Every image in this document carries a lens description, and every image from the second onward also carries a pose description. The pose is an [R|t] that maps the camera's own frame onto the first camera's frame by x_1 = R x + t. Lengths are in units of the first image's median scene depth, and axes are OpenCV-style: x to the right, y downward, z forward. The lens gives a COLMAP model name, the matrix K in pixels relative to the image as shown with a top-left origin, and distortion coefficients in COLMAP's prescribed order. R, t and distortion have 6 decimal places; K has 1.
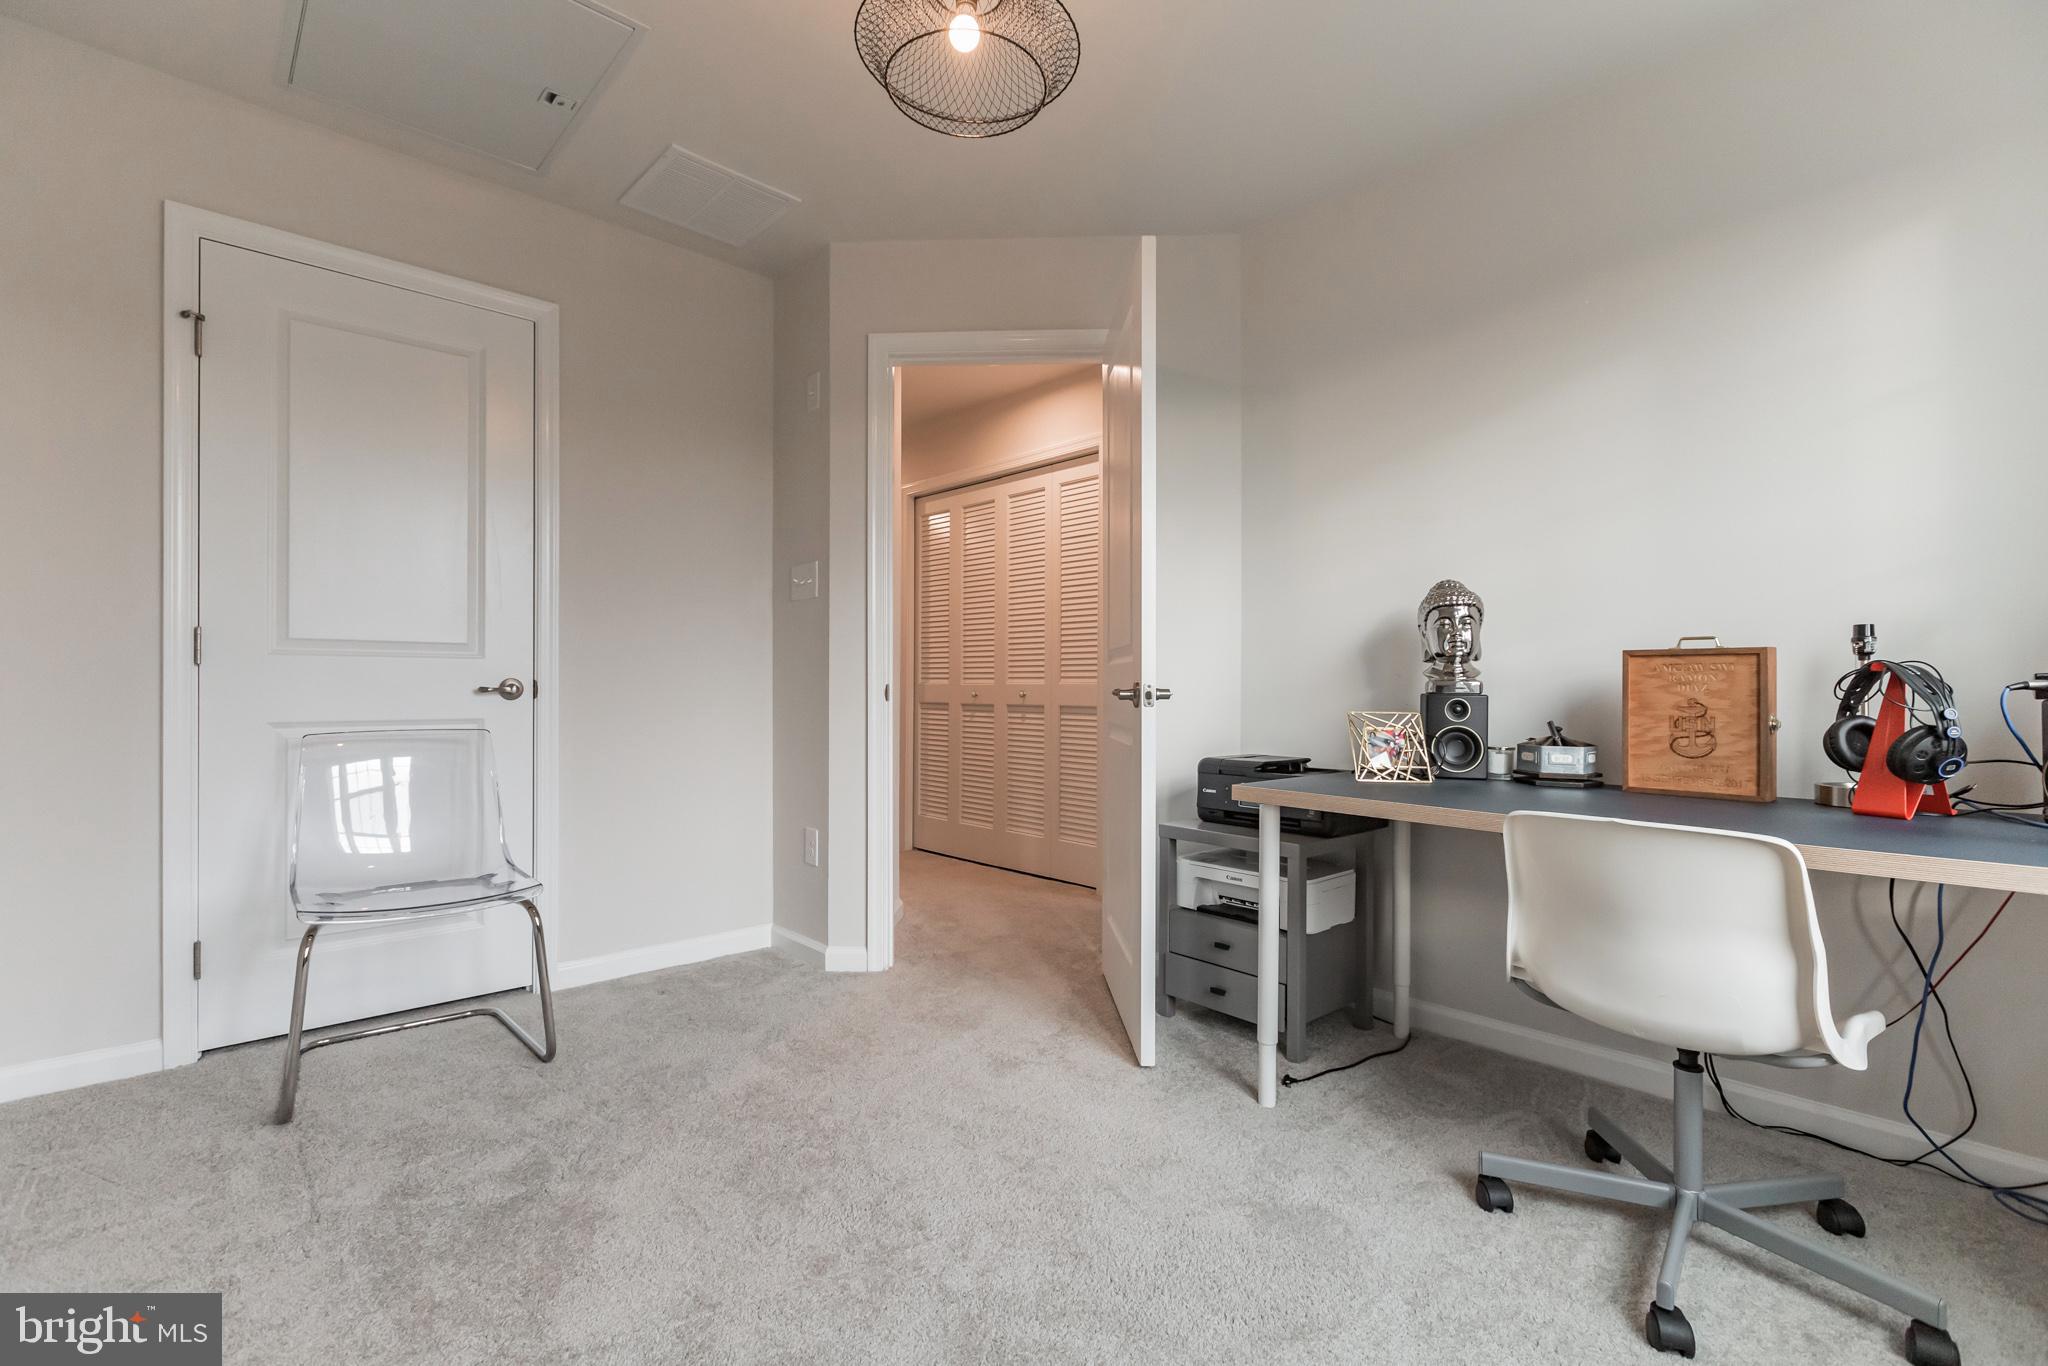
lens RADIAL K [[910.6, 0, 1028.9], [0, 910.6, 697.8], [0, 0, 1]] dist [0.002467, 0.000691]
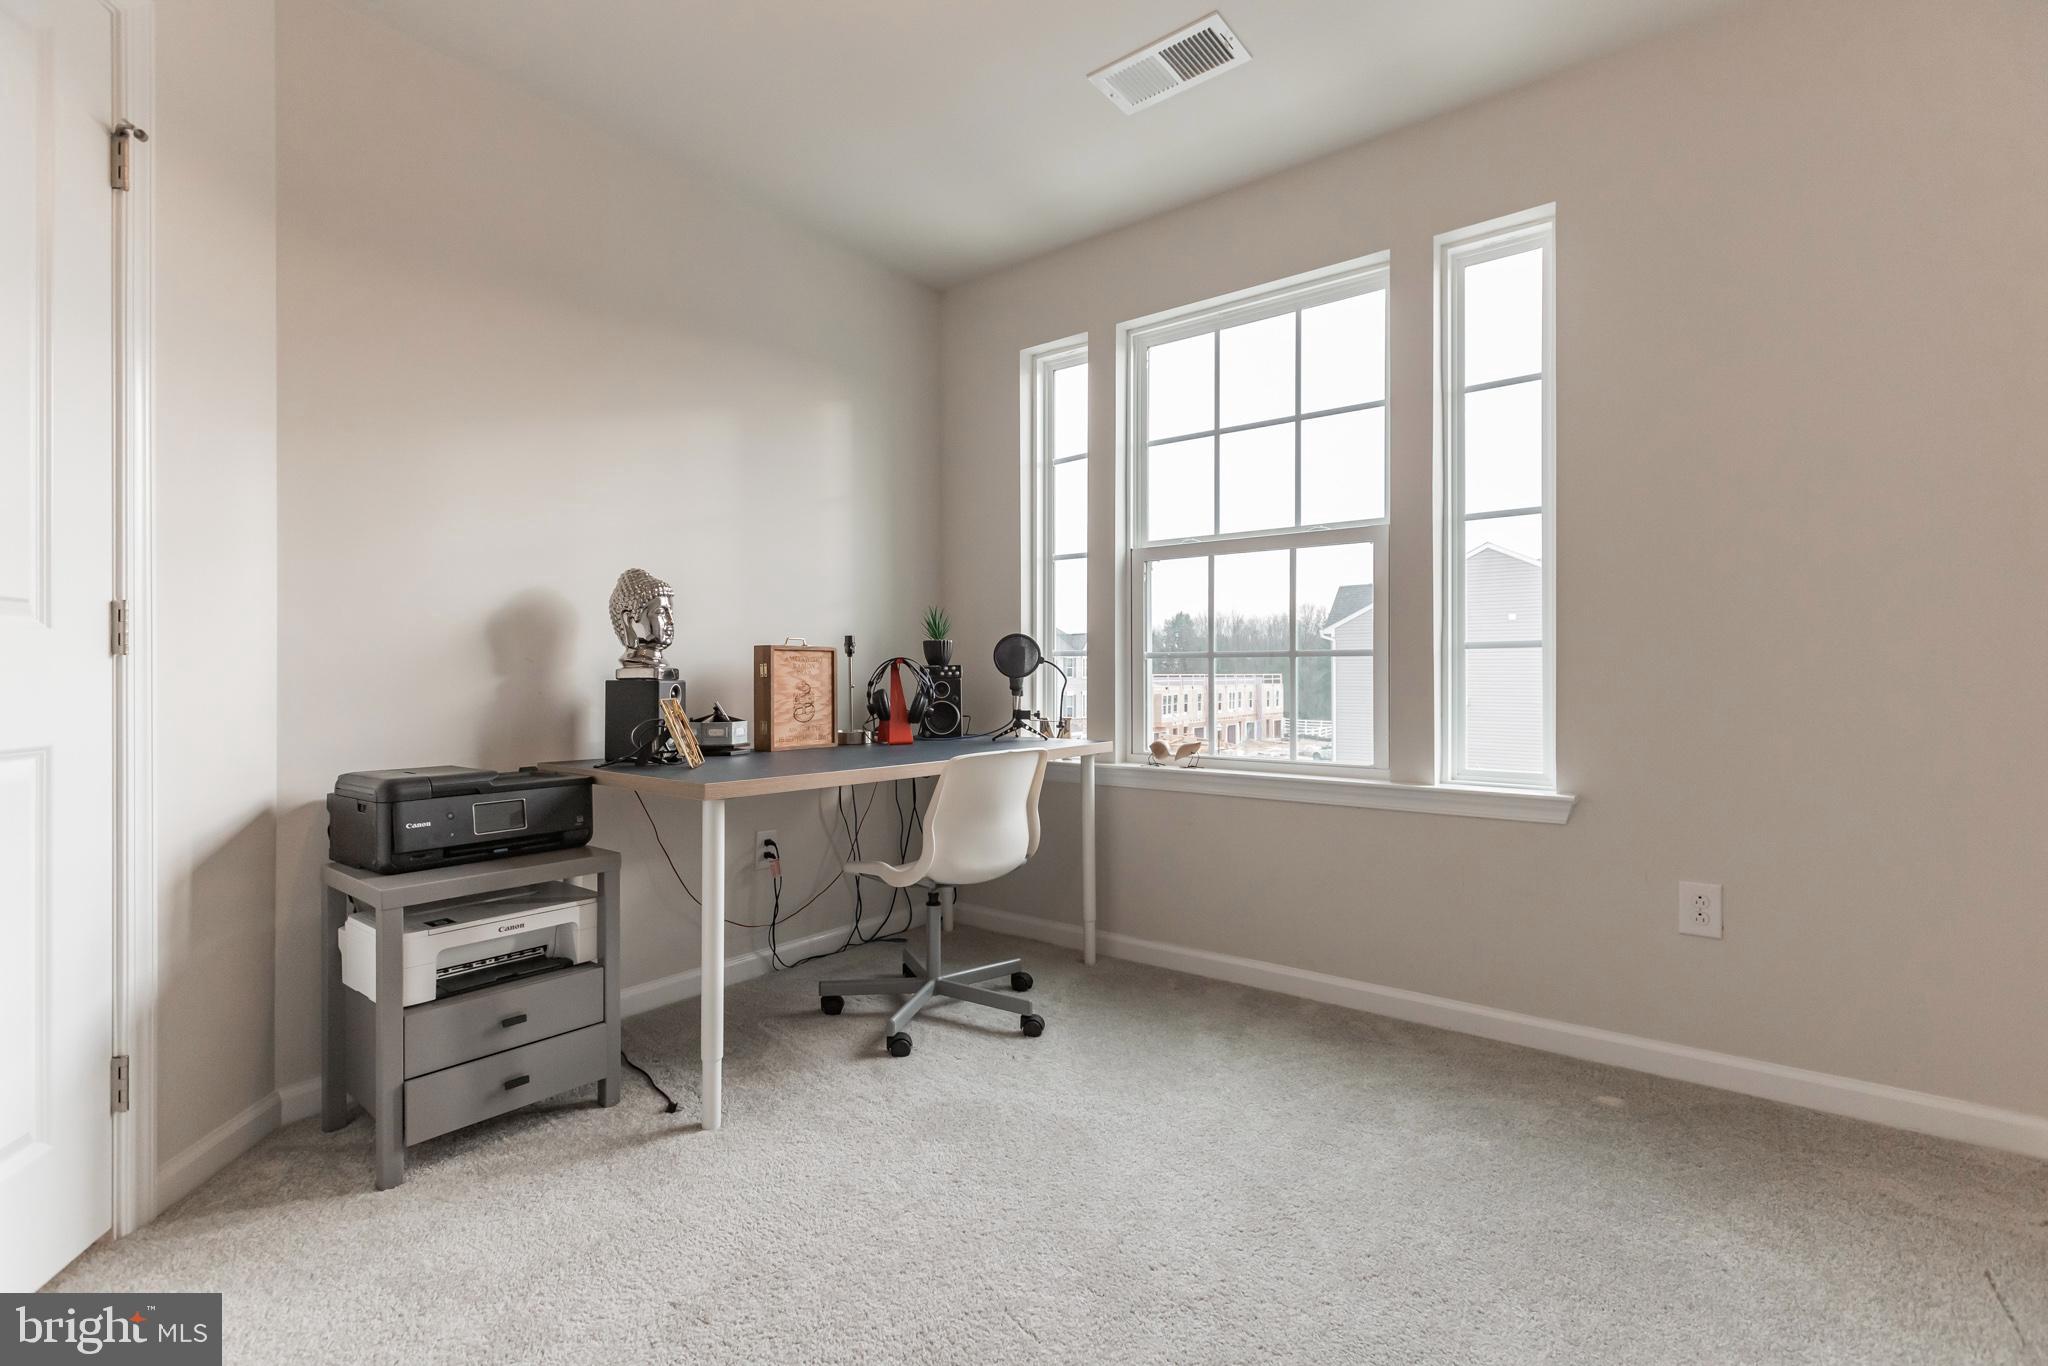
lens RADIAL K [[908.1, 0, 1023.3], [0, 908.1, 669.6], [0, 0, 1]] dist [0.001216, 0.000166]
pose [[-0.159132, 0.000267, 0.987257, -0.752933], [0.010943, 0.999939, 0.001493, -0.015516], [-0.987197, 0.011042, -0.159125, 0.894828]]
